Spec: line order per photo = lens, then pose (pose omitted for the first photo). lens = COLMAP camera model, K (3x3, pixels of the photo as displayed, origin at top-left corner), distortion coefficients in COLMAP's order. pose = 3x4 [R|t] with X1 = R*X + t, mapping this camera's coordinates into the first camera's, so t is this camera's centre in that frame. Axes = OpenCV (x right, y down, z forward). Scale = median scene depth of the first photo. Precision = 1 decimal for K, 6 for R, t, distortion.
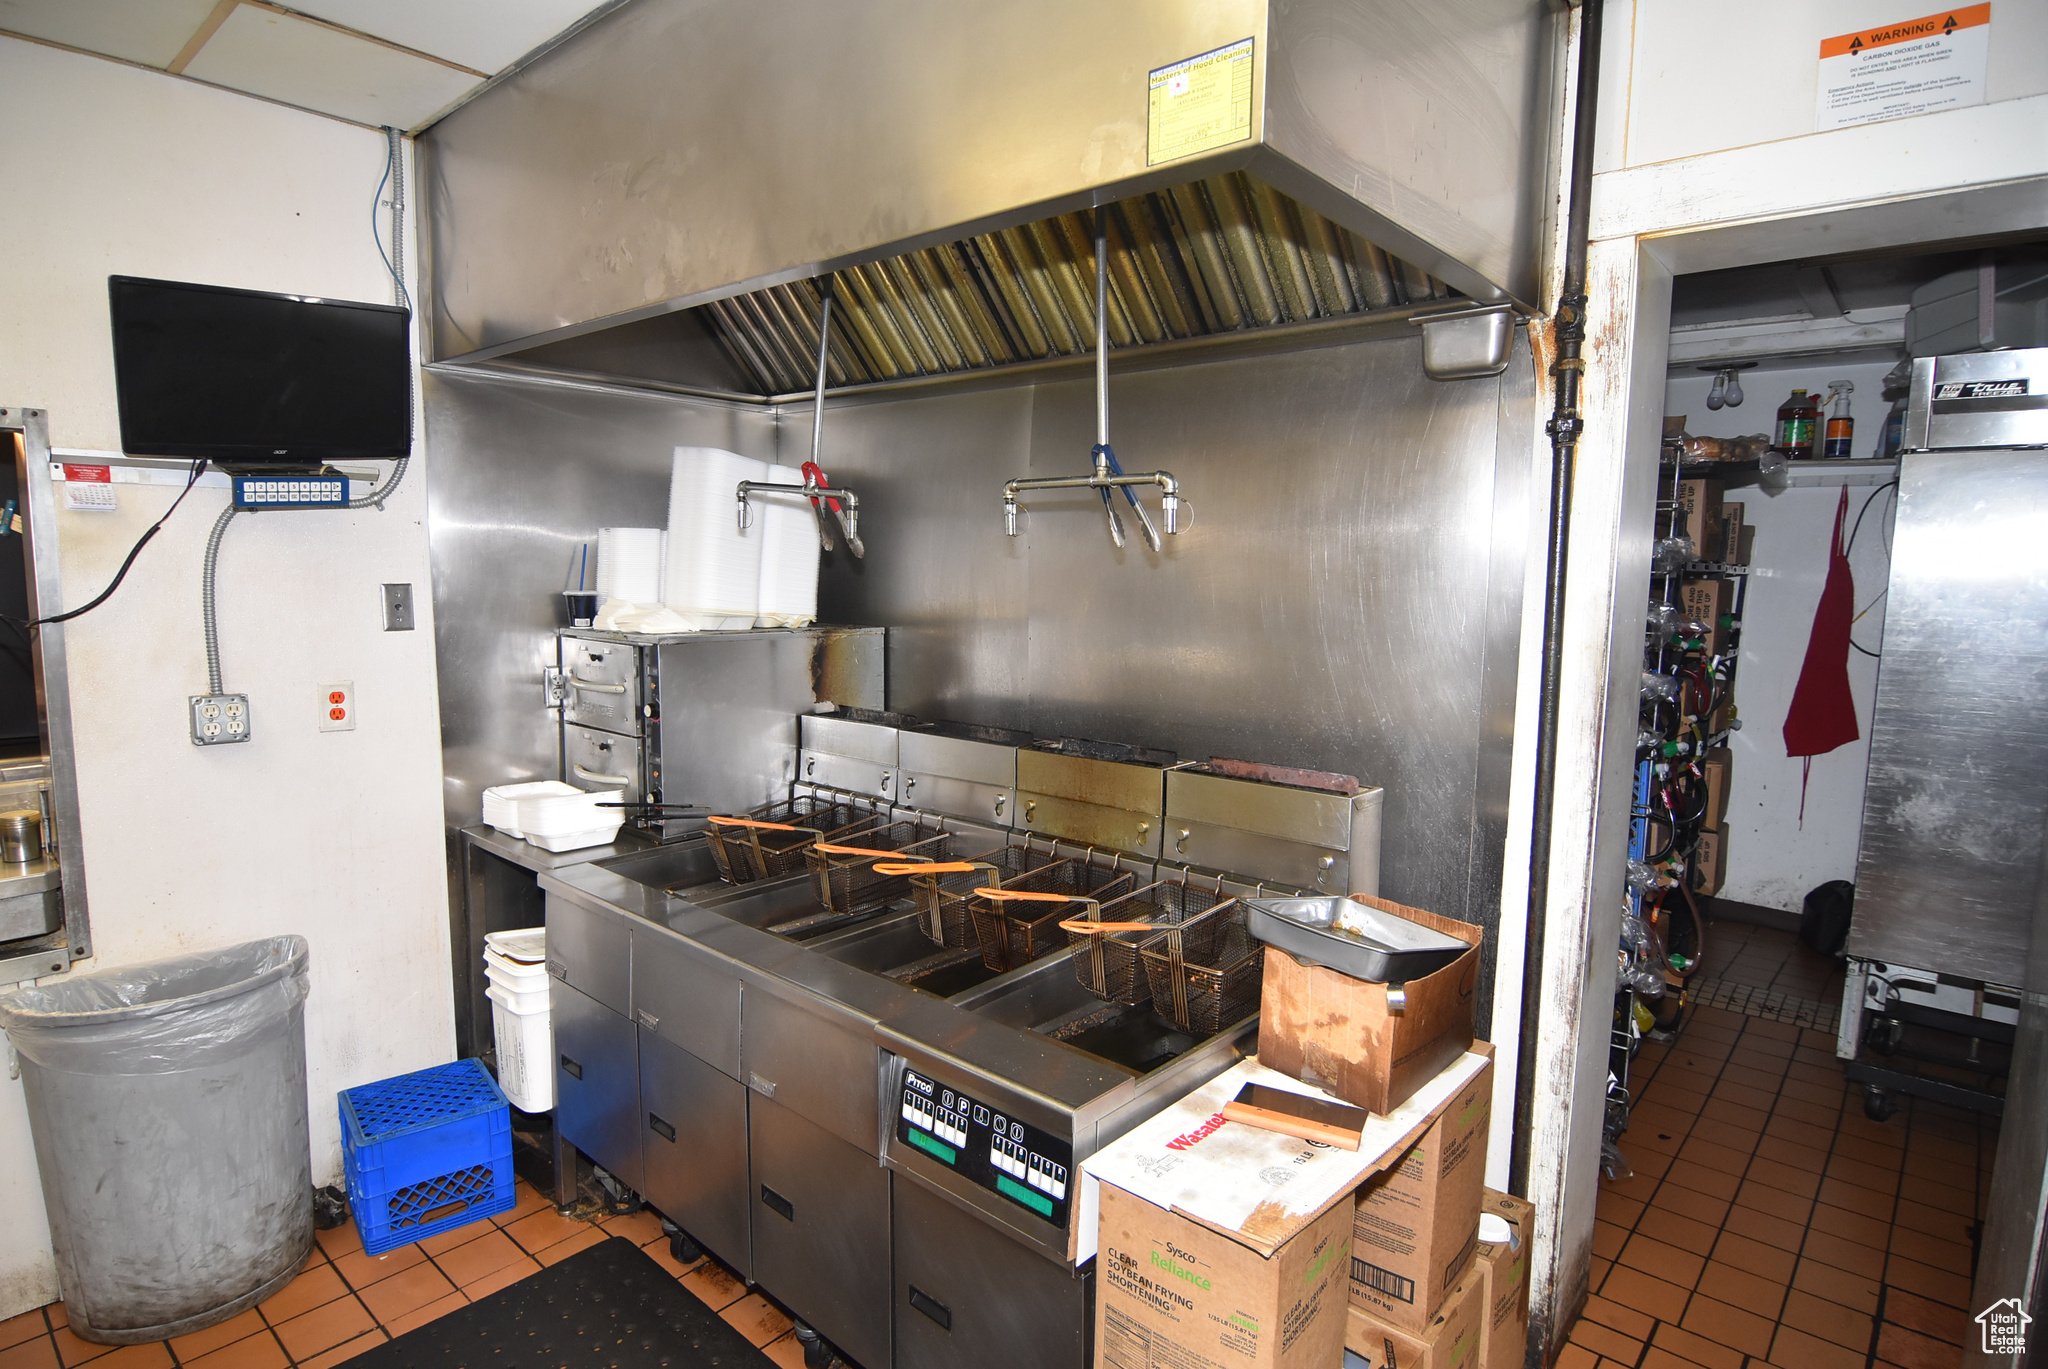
lens RADIAL K [[1106.0, 0, 1008.7], [0, 1106.0, 695.2], [0, 0, 1]] dist [-0.013286, -0.004644]
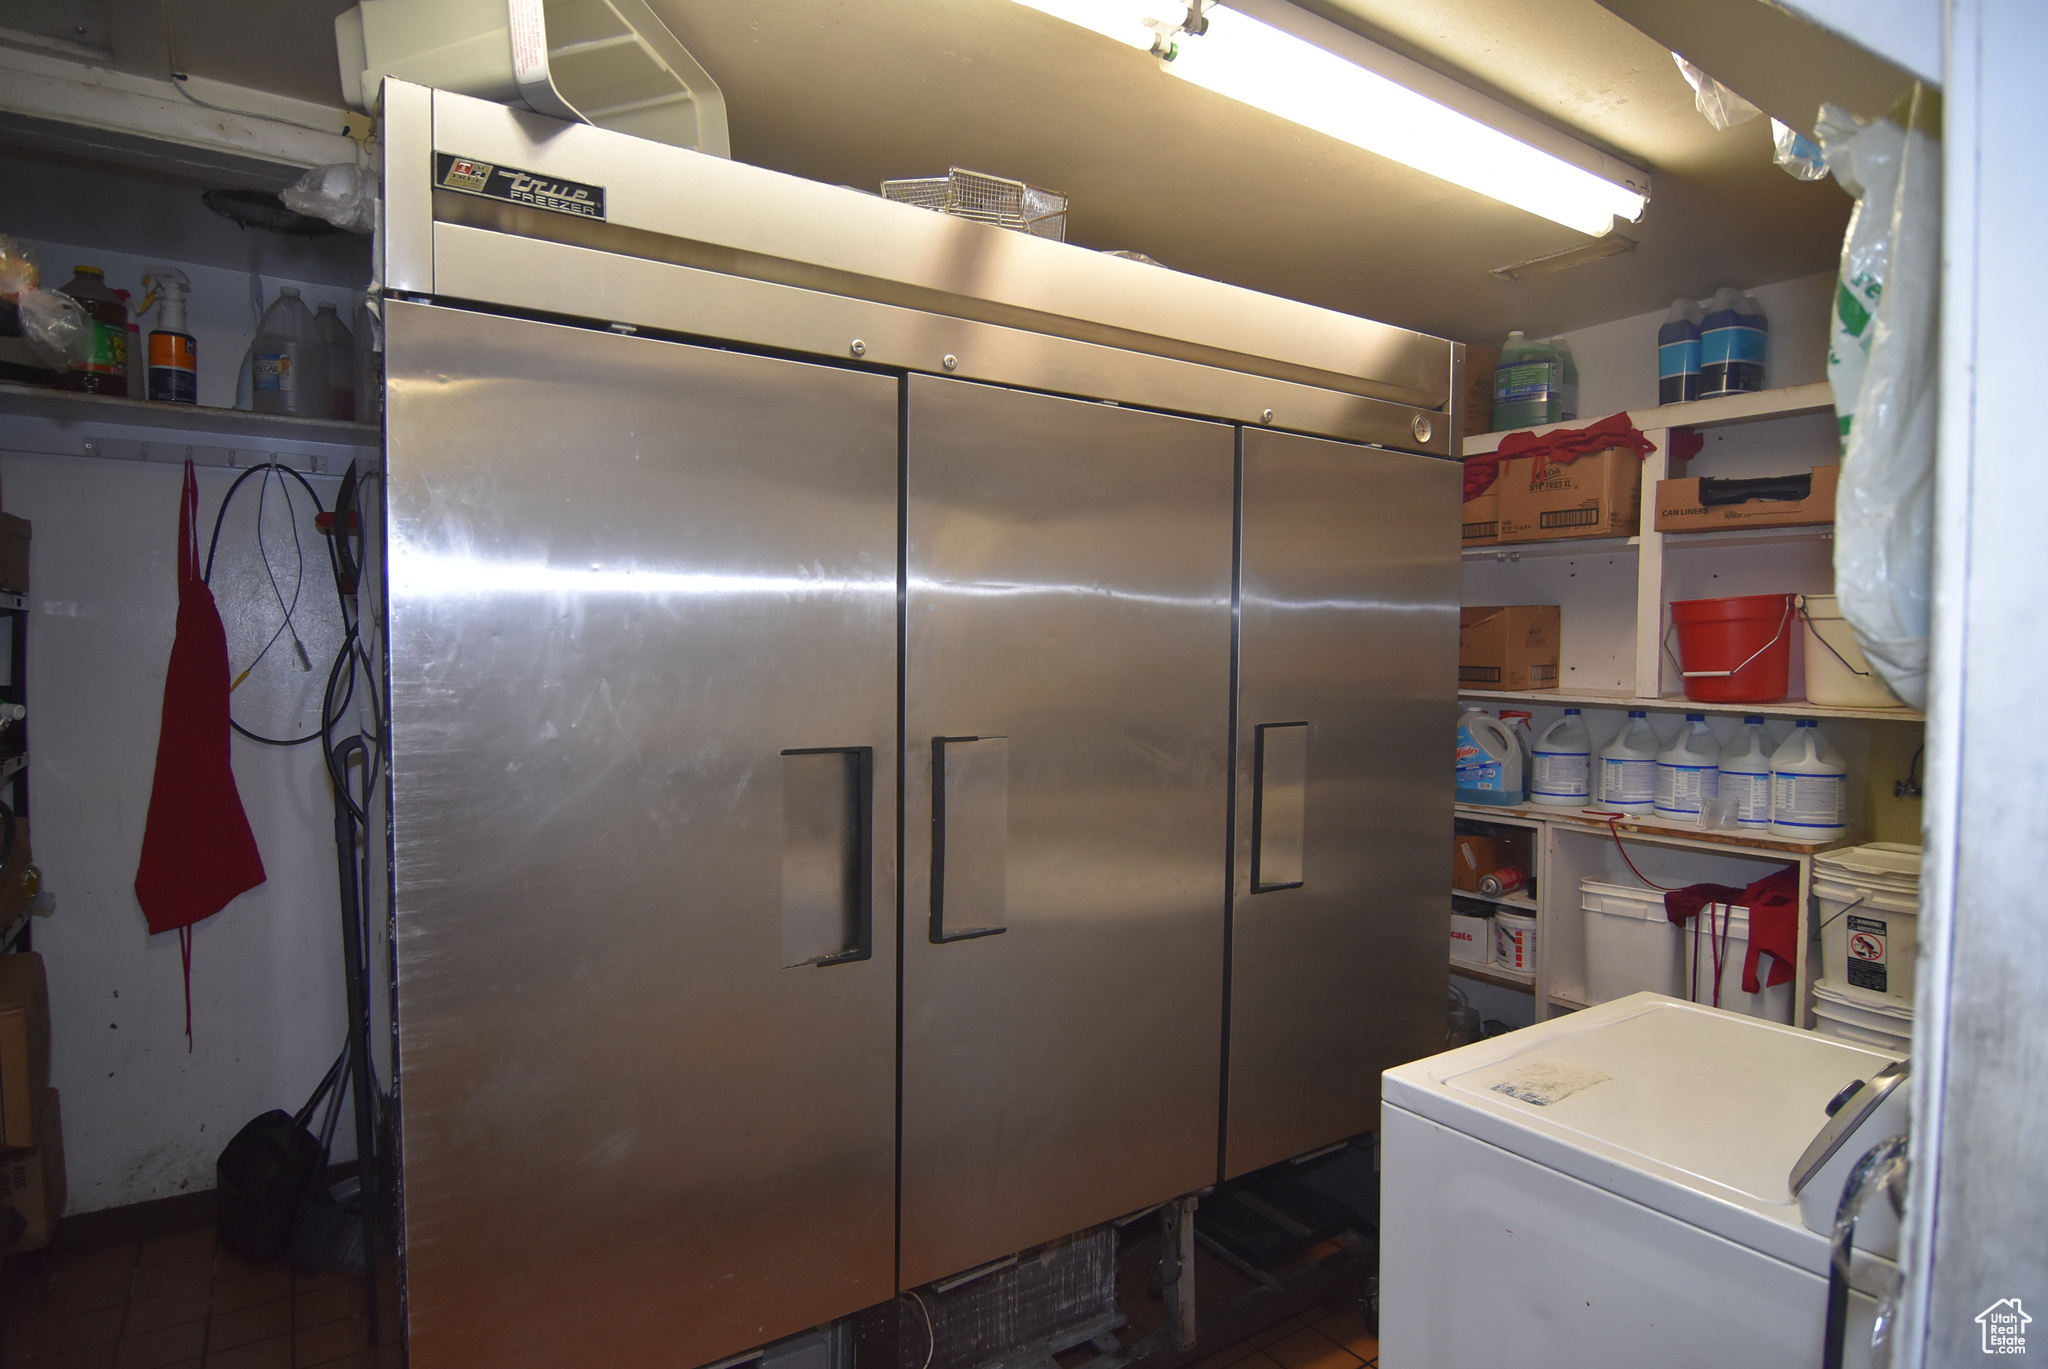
lens RADIAL K [[1106.0, 0, 1013.3], [0, 1106.0, 697.3], [0, 0, 1]] dist [-0.013286, -0.004644]
pose [[0.247274, -0.061603, 0.966985, 0.294278], [0.116203, 0.992660, 0.033523, -0.033969], [-0.961952, 0.104078, 0.252617, 0.435198]]
